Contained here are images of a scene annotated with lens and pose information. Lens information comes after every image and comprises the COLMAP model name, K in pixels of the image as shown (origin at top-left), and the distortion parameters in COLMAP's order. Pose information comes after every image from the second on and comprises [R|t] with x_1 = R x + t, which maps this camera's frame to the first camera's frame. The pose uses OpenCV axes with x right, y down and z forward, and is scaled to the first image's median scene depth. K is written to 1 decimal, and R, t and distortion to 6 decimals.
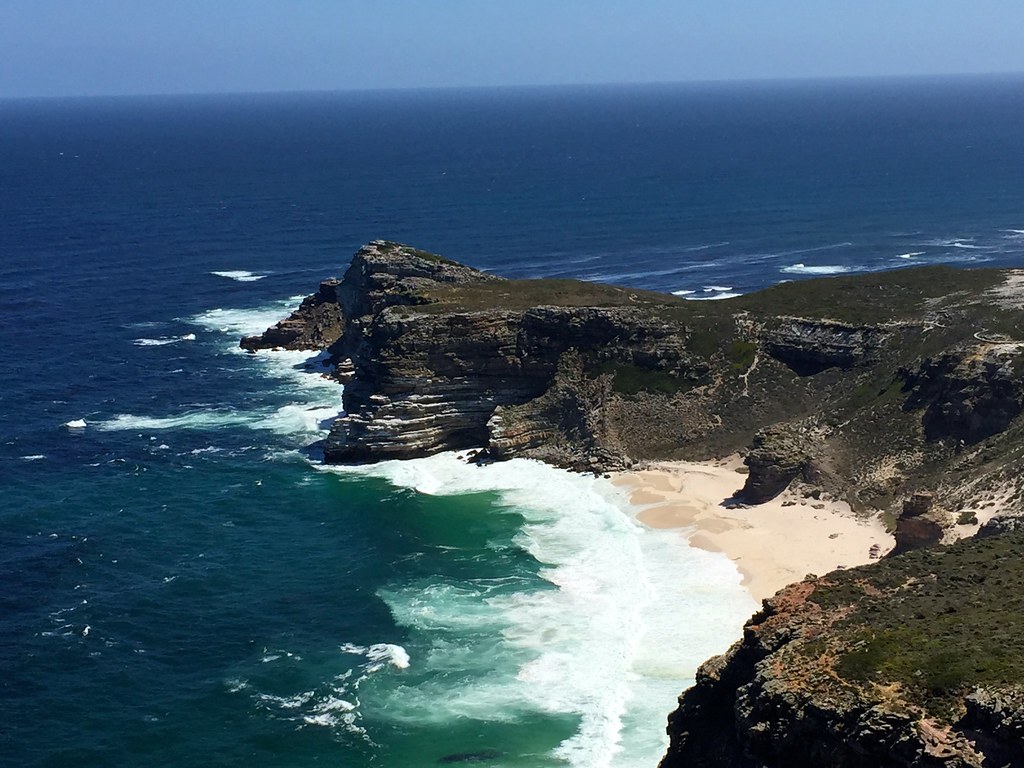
lens RADIAL K [[1767.3, 0, 512.0], [0, 1767.3, 384.0], [0, 0, 1]] dist [0.118806, -0.131330]
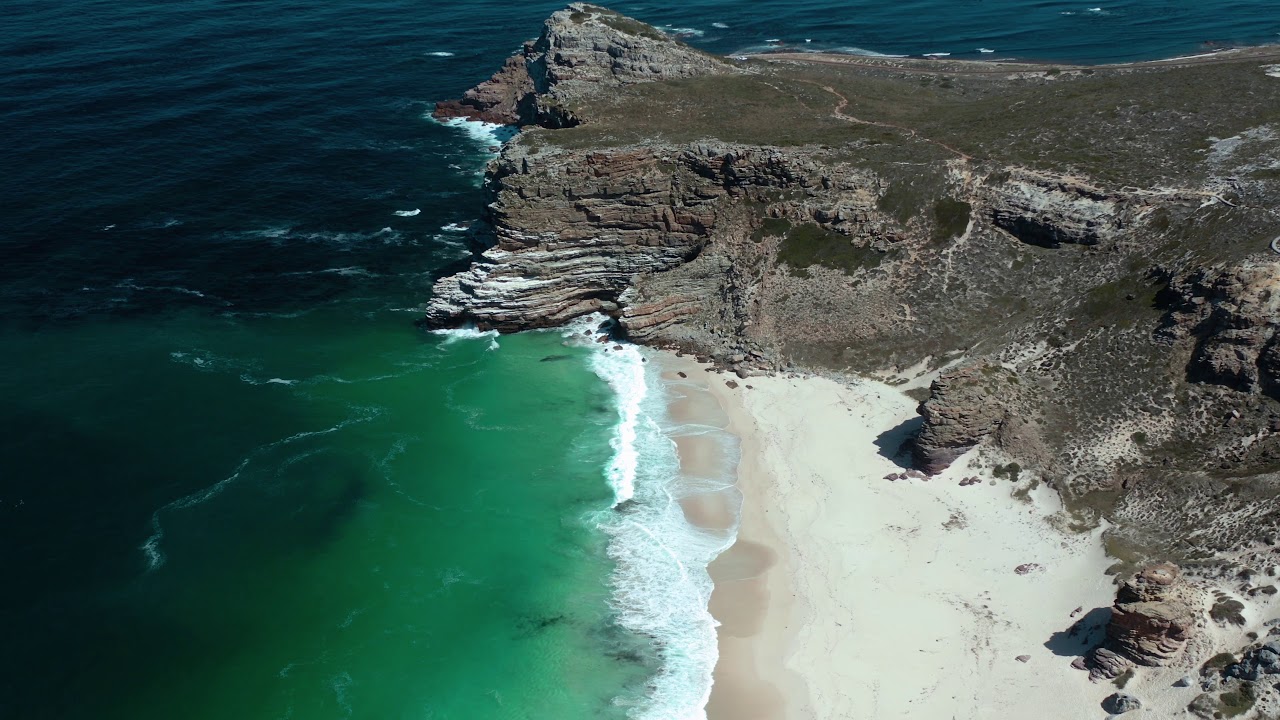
lens RADIAL K [[1390.8, 0, 640.0], [0, 1390.8, 360.0], [0, 0, 1]] dist [0.422045, -1.033248]
pose [[0.989882, 0.068943, -0.124020, 0.077217], [-0.039003, 0.972565, 0.229339, -0.096868], [0.136429, -0.222182, 0.965413, 0.362359]]
